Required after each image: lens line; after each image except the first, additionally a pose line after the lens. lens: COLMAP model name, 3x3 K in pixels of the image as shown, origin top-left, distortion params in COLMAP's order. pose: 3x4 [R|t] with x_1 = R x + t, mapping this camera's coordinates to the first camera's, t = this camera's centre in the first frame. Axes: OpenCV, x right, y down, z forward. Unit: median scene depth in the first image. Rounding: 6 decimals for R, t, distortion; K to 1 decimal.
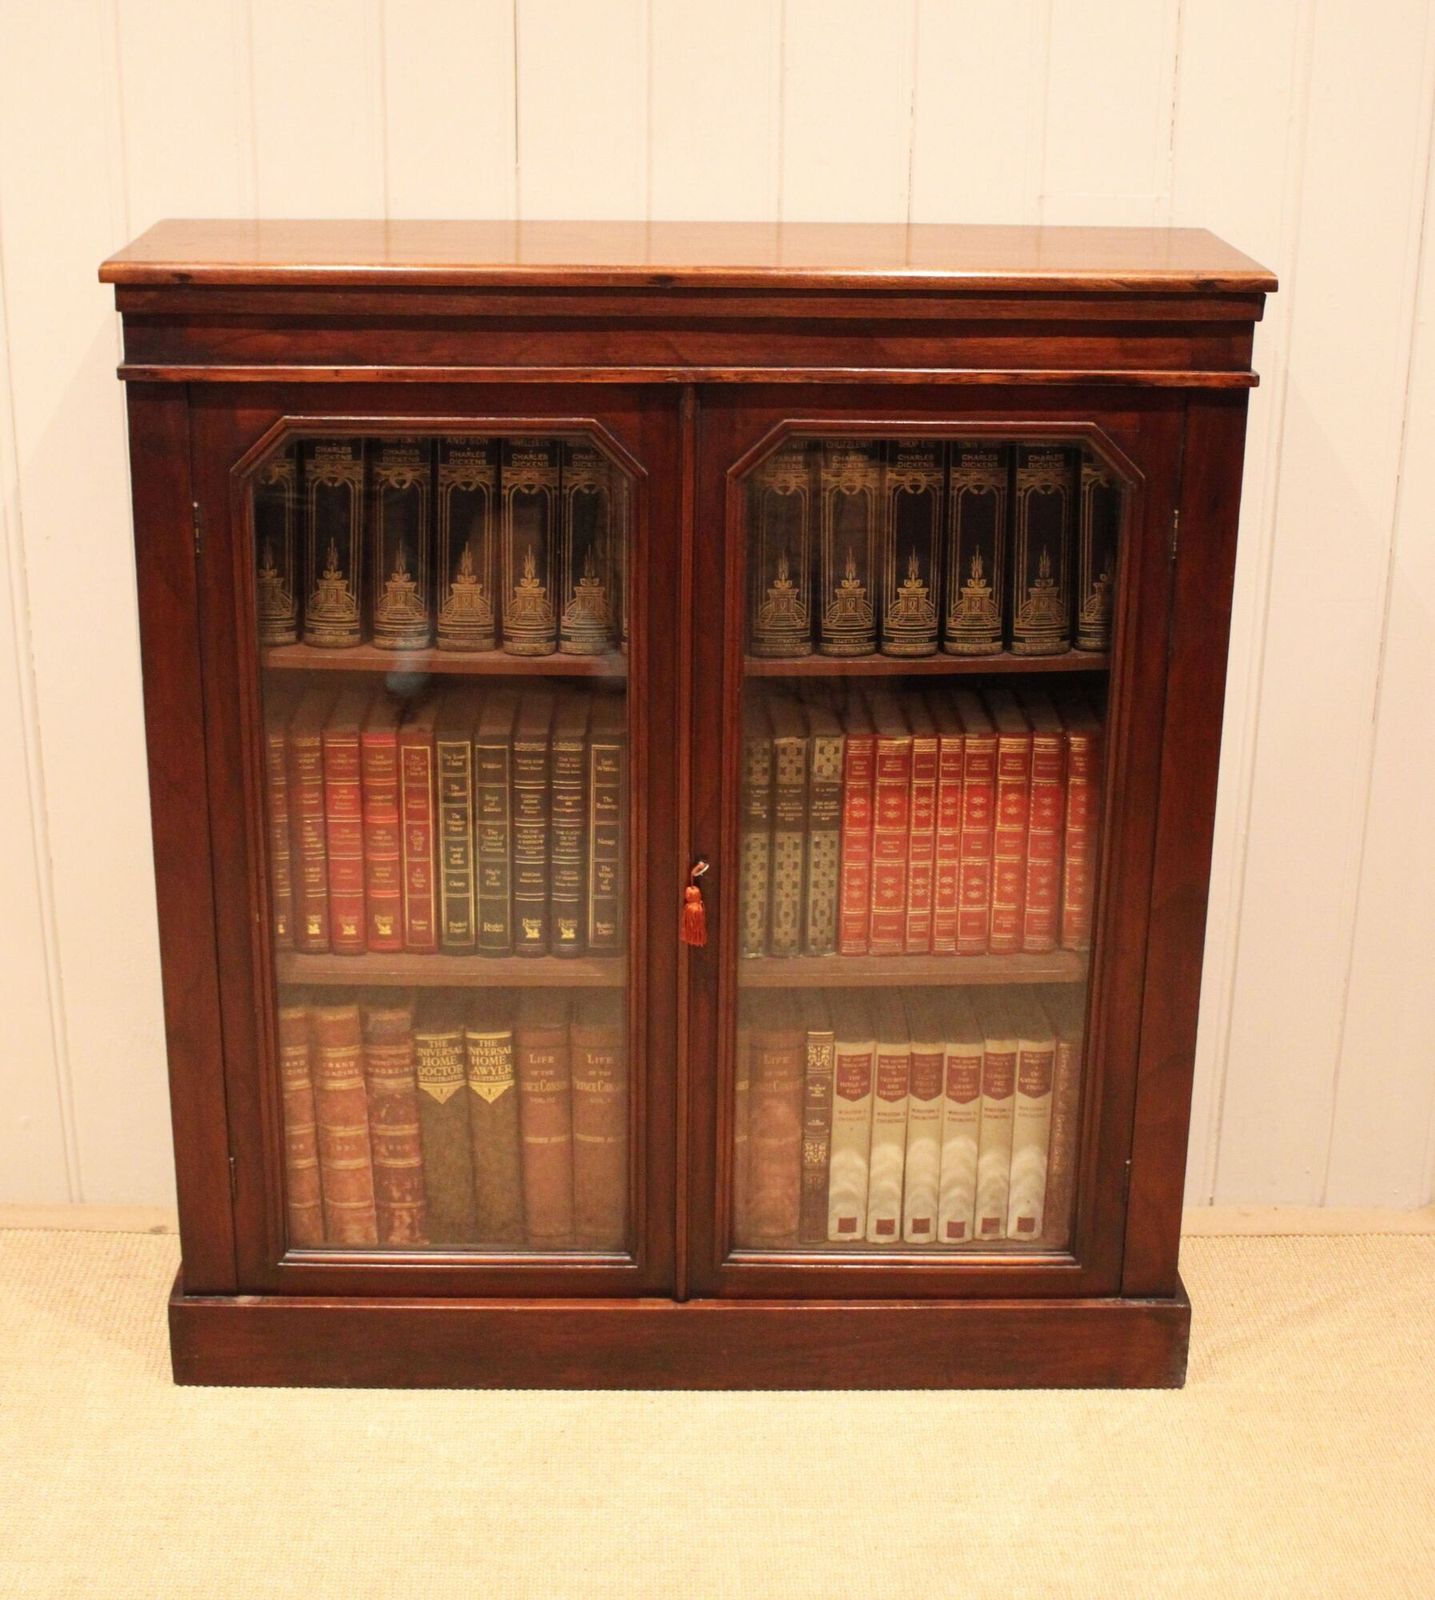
lens RADIAL K [[2192.0, 0, 709.6], [0, 2192.0, 617.1], [0, 0, 1]] dist [-0.069246, 0.000000]
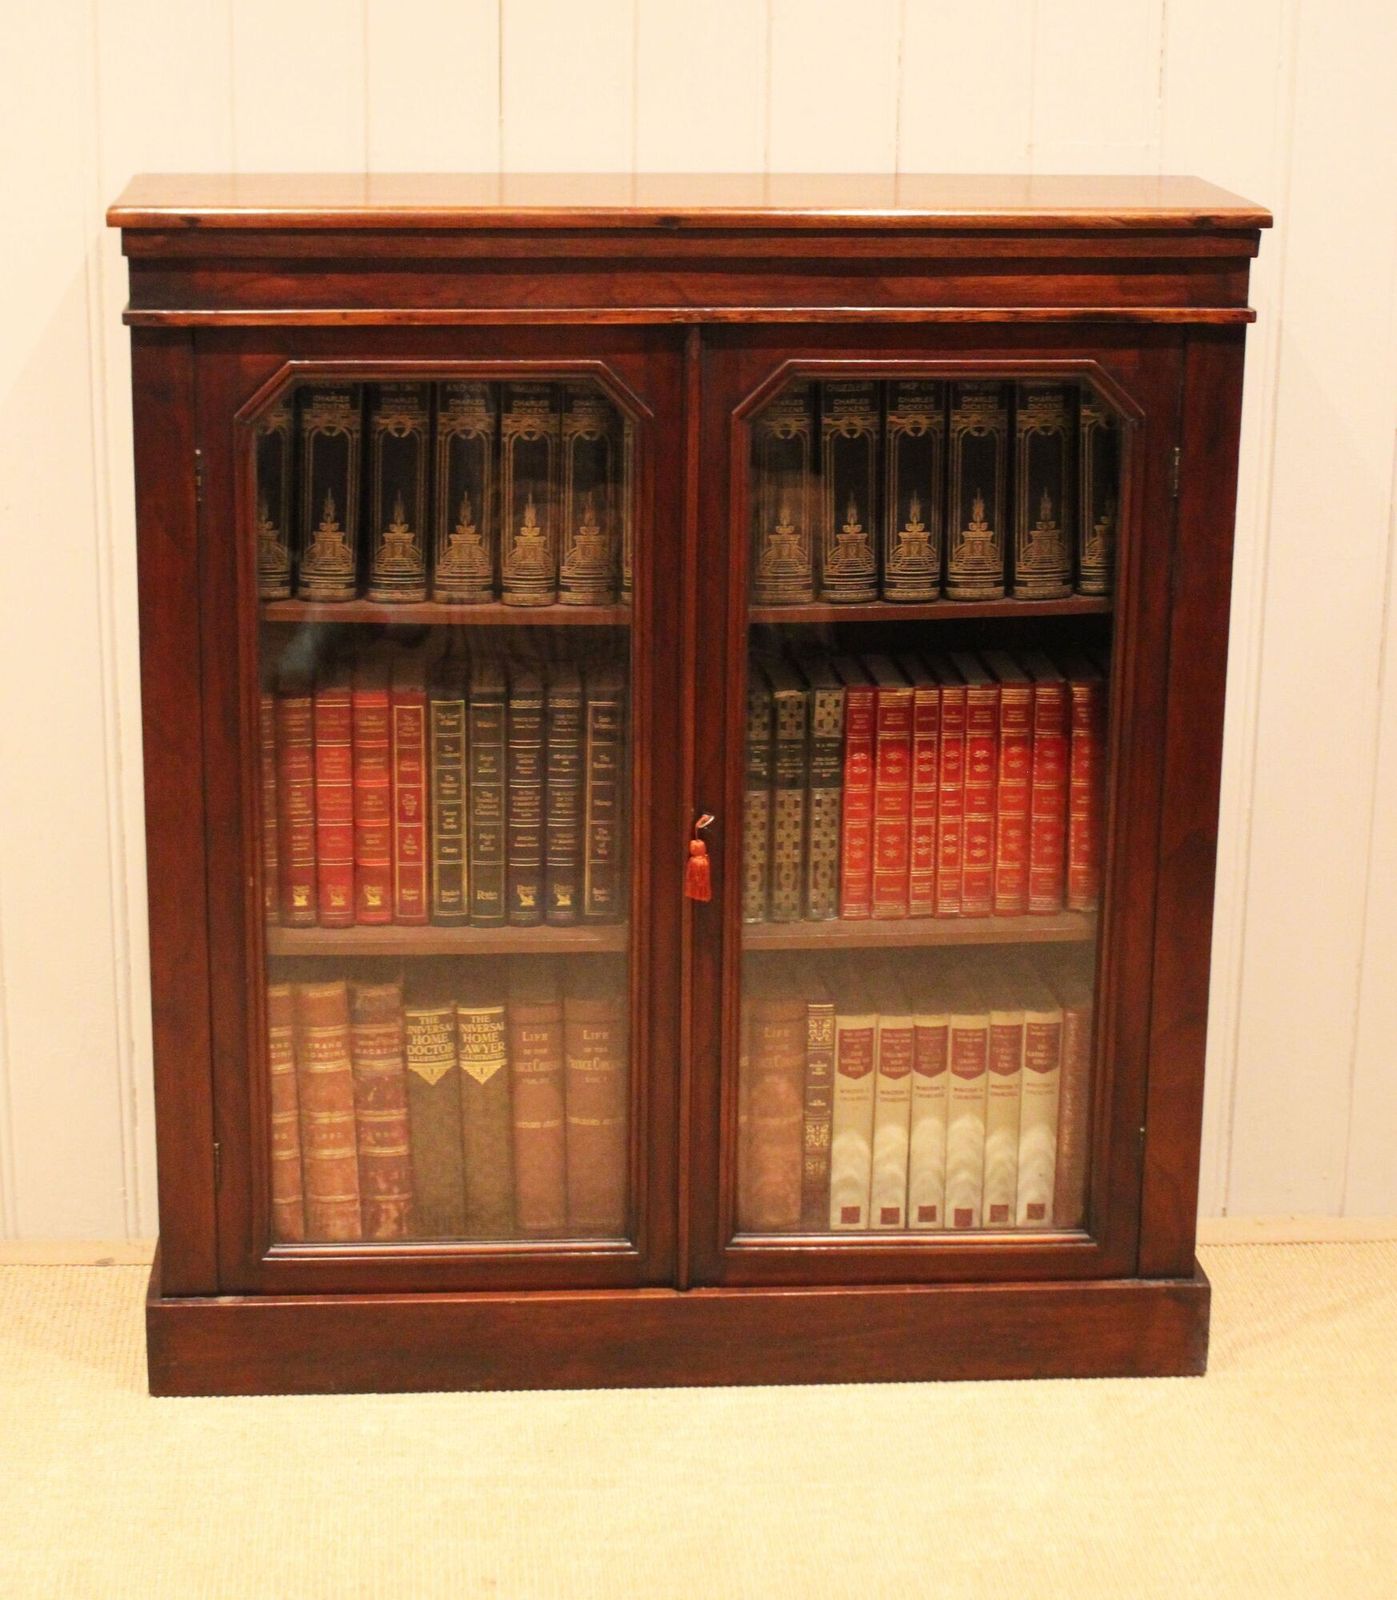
lens RADIAL K [[2800.8, 0, 652.4], [0, 2800.8, 629.0], [0, 0, 1]] dist [-0.028635, 0.000000]
pose [[0.998856, -0.014941, 0.045426, -0.081663], [0.017199, 0.998614, -0.049734, 0.088516], [-0.044620, 0.050458, 0.997729, -0.252523]]
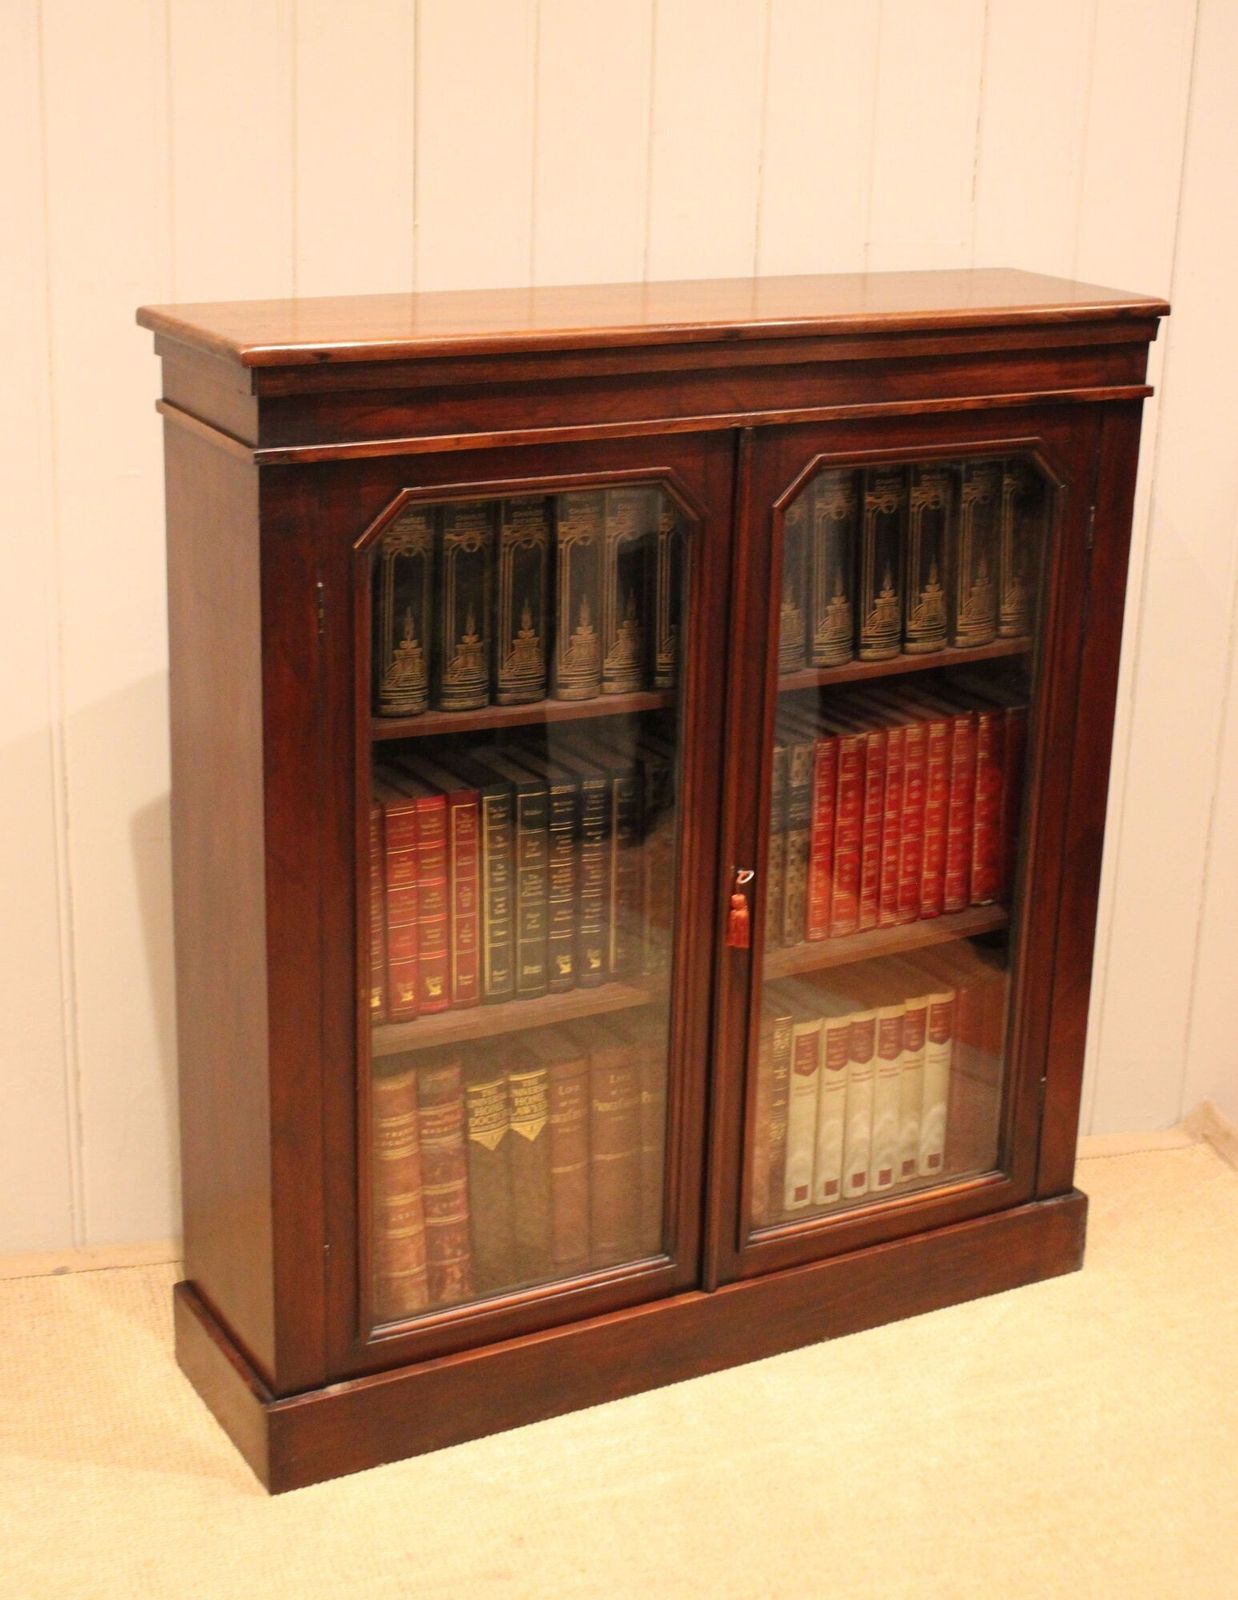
lens RADIAL K [[2304.9, 0, 547.7], [0, 2304.9, 739.4], [0, 0, 1]] dist [-0.014657, 0.000000]
pose [[0.898790, -0.129095, 0.418941, -0.547815], [0.122949, 0.991534, 0.041765, -0.011766], [-0.420786, 0.013970, 0.907052, 0.001748]]
